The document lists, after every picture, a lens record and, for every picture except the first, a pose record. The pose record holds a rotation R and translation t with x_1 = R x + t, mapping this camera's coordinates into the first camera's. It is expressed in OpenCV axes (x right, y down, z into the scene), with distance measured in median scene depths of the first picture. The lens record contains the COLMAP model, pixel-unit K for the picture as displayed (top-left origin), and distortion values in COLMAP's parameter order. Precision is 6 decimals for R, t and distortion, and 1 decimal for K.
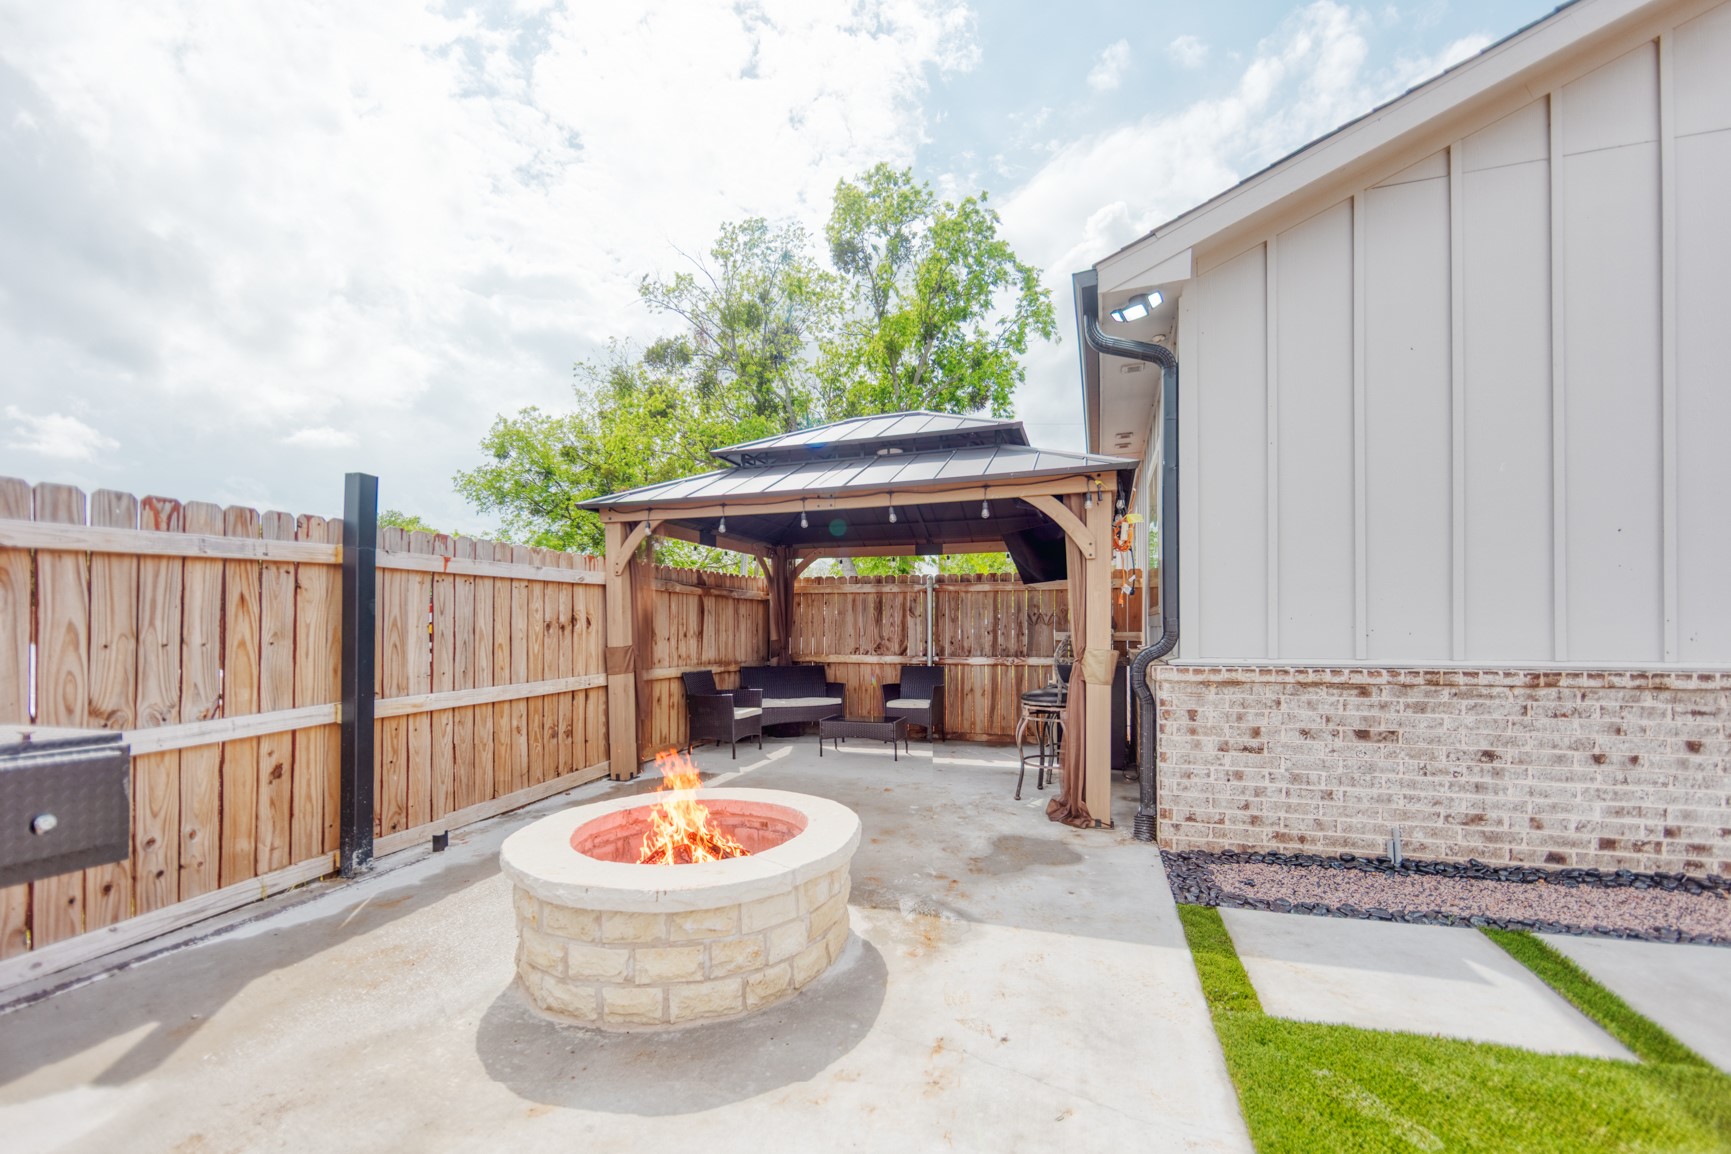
lens RADIAL K [[713.0, 0, 867.5], [0, 713.0, 629.9], [0, 0, 1]] dist [0.003271, -0.000076]
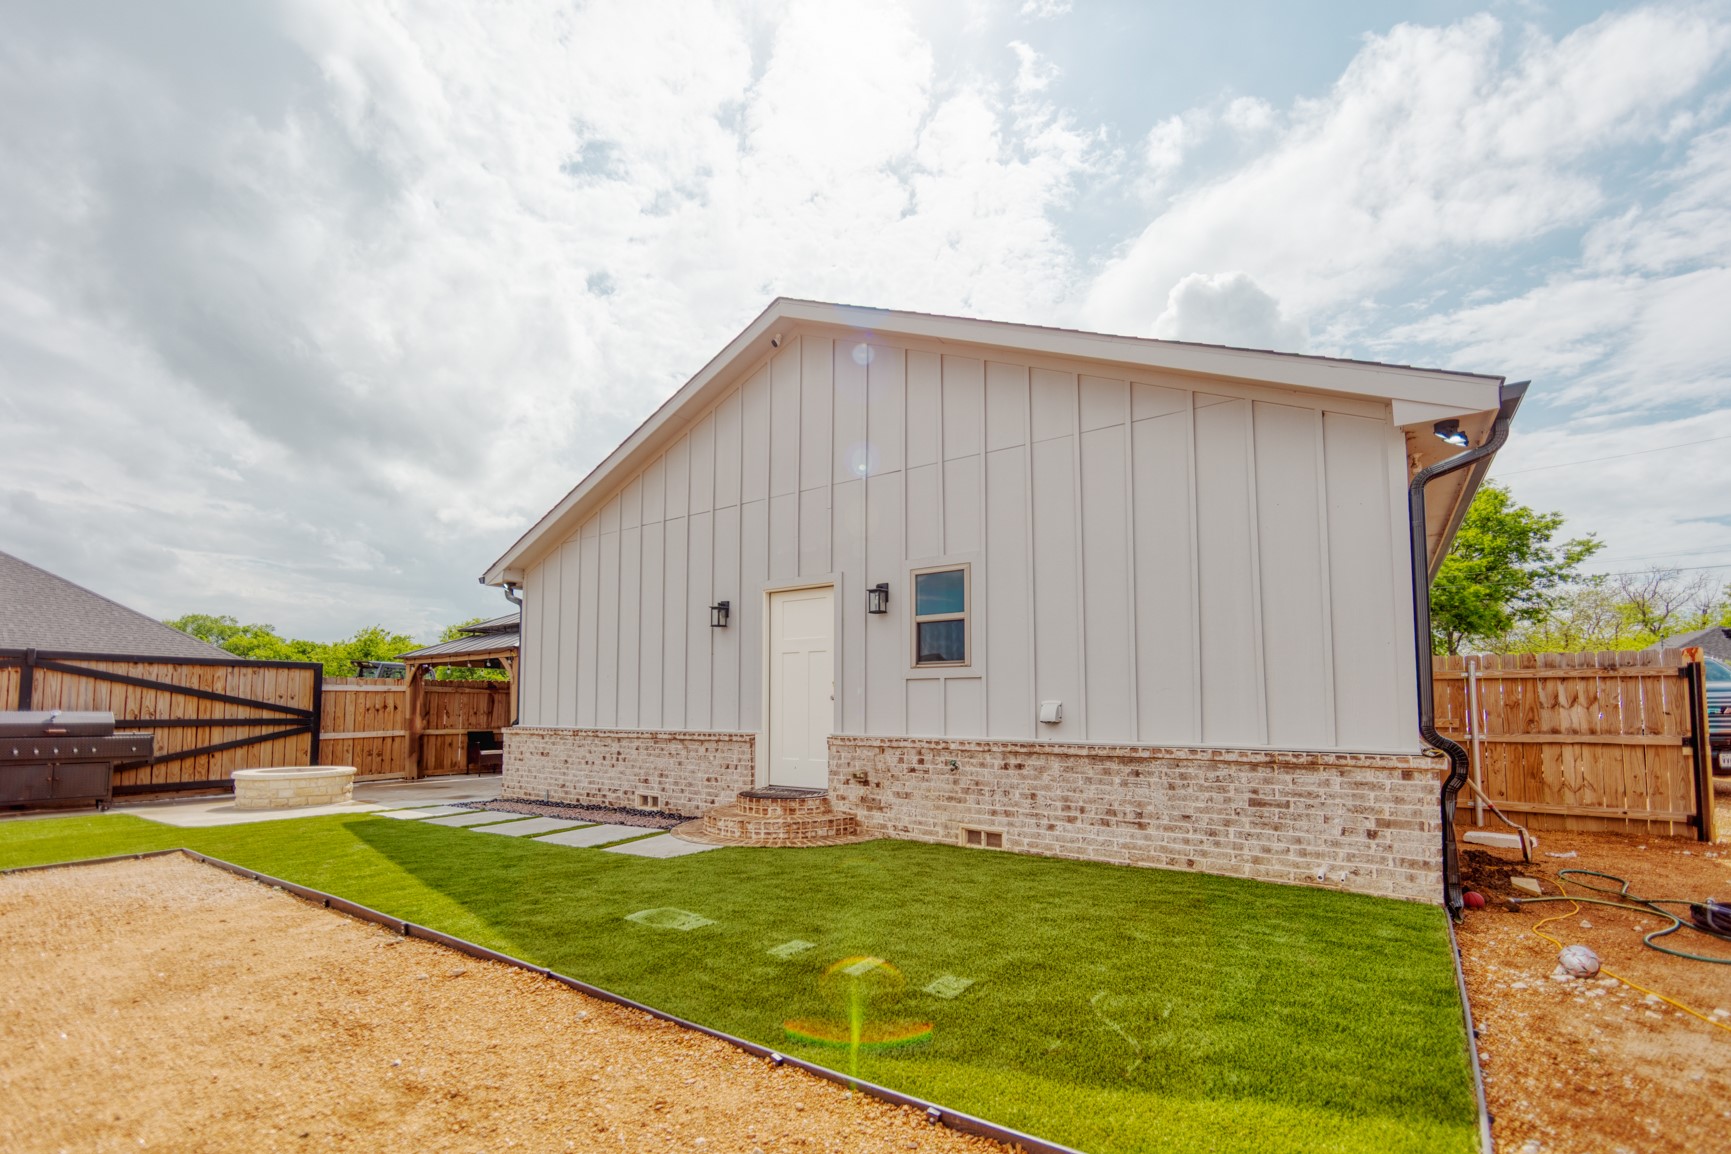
lens RADIAL K [[720.4, 0, 897.3], [0, 720.4, 665.8], [0, 0, 1]] dist [0.000173, -0.000083]
pose [[0.962755, -0.008888, -0.270228, 2.537621], [-0.007686, 0.998156, -0.060215, -0.025382], [0.270265, 0.060049, 0.960912, -1.150050]]
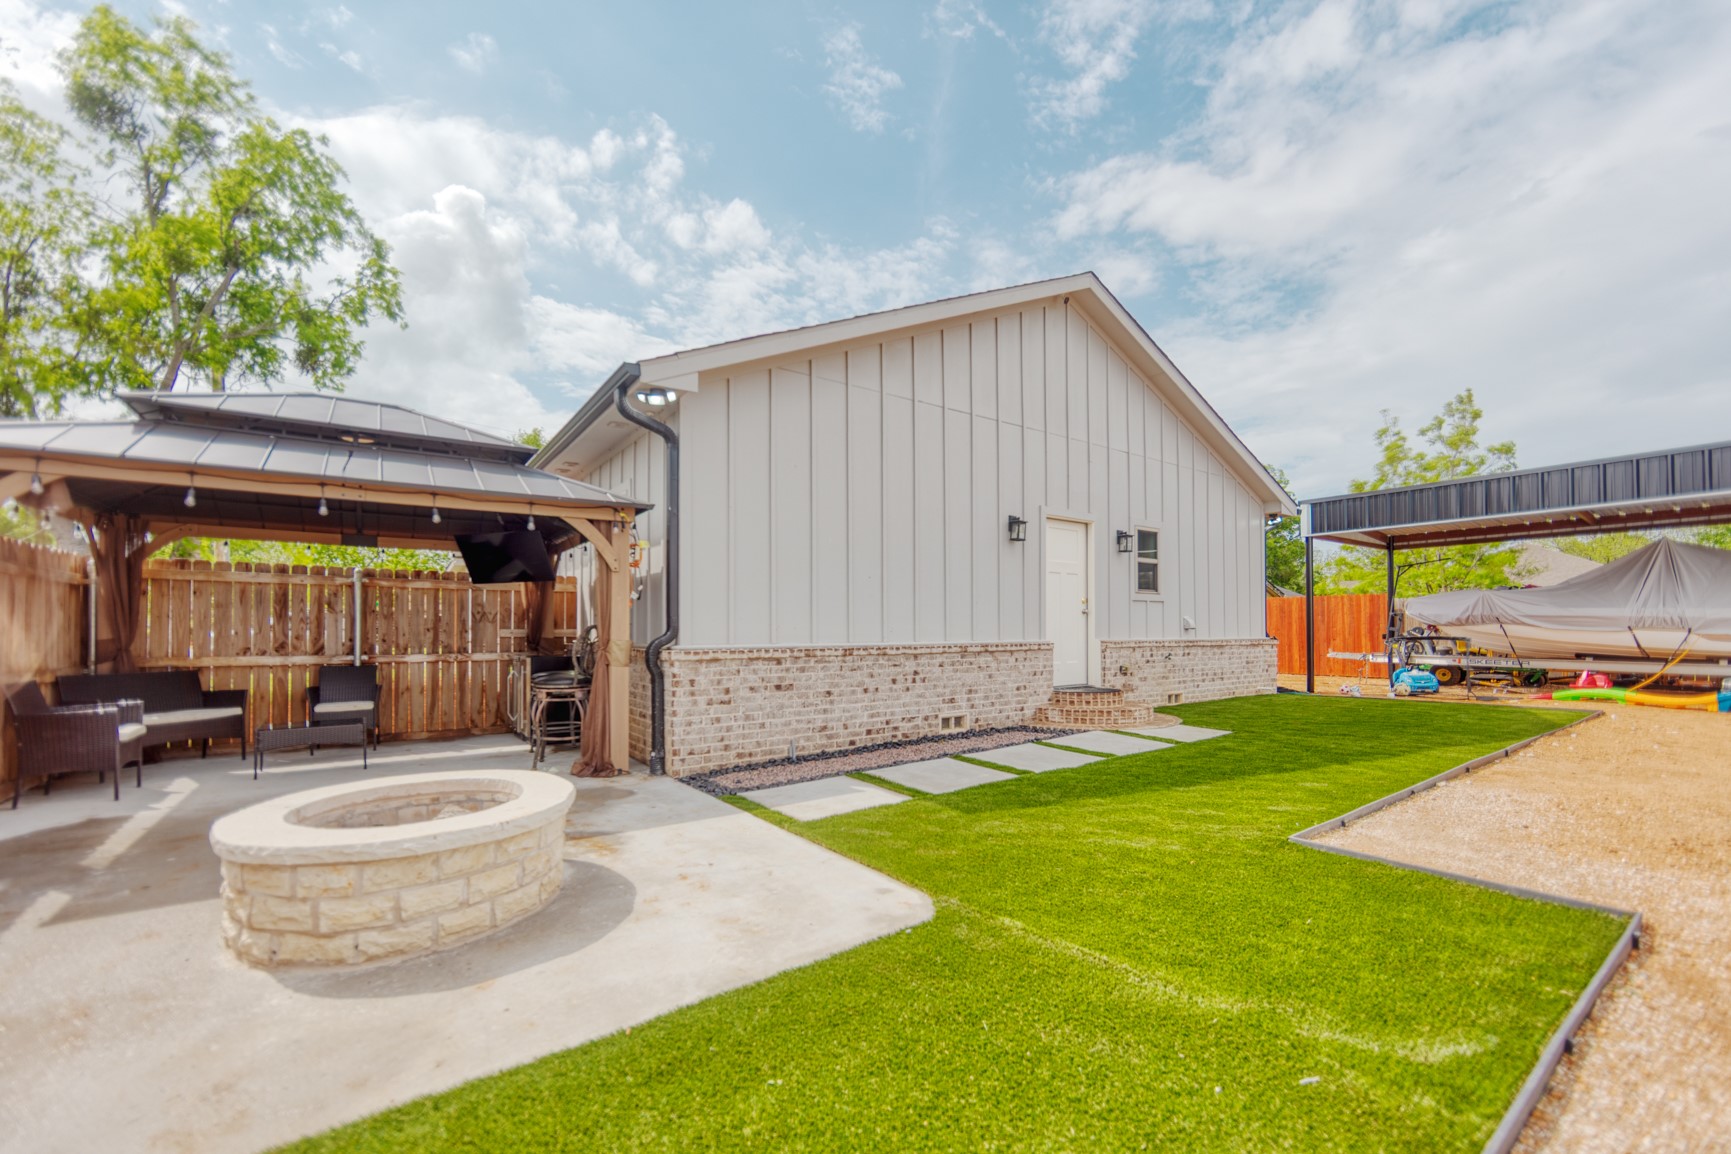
lens RADIAL K [[690.0, 0, 861.4], [0, 690.0, 620.3], [0, 0, 1]] dist [-0.001225, 0.010657]
pose [[0.601397, 0.014167, 0.798825, -0.479928], [0.000396, 0.999837, -0.018030, 0.015581], [-0.798950, 0.011159, 0.601294, -0.143293]]
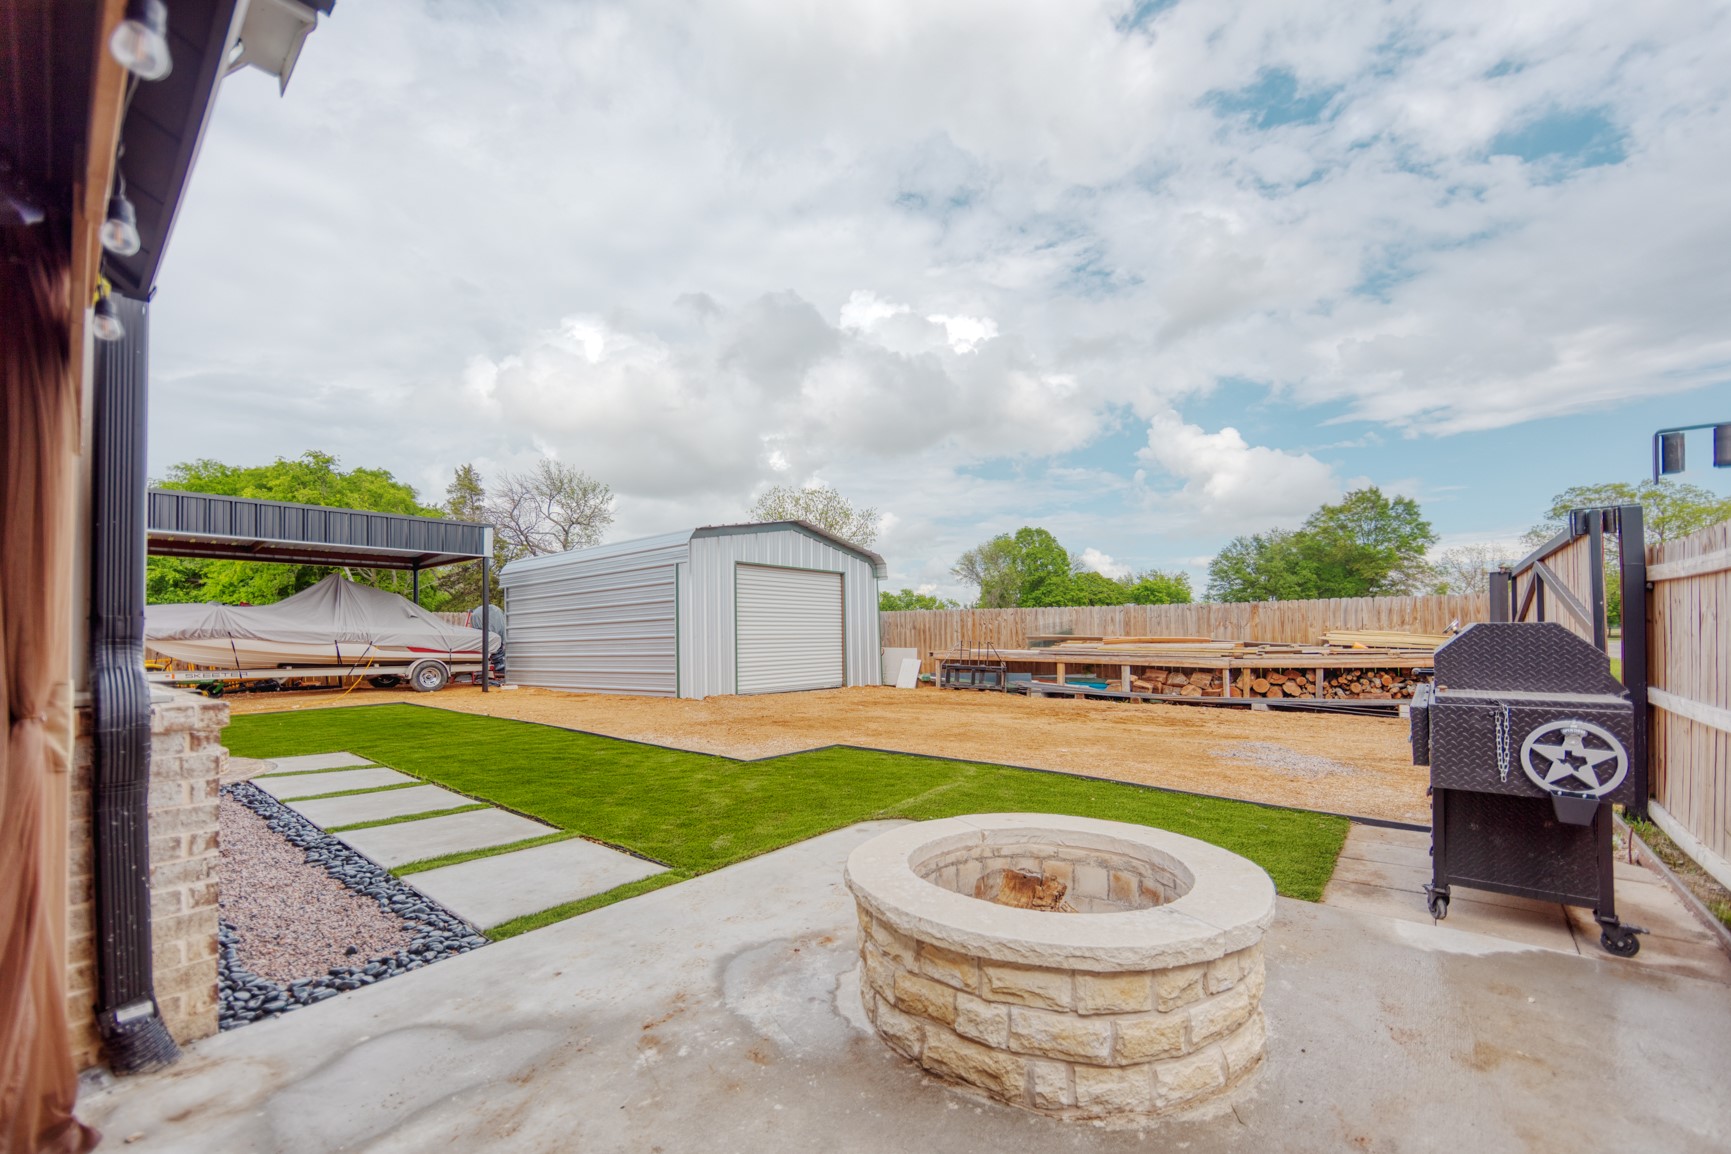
lens RADIAL K [[690.0, 0, 861.4], [0, 690.0, 620.3], [0, 0, 1]] dist [-0.001225, 0.010657]
pose [[-0.918038, 0.021502, 0.395908, -0.263755], [0.013011, 0.999624, -0.024120, 0.009847], [-0.396278, -0.016992, -0.917973, 1.305380]]
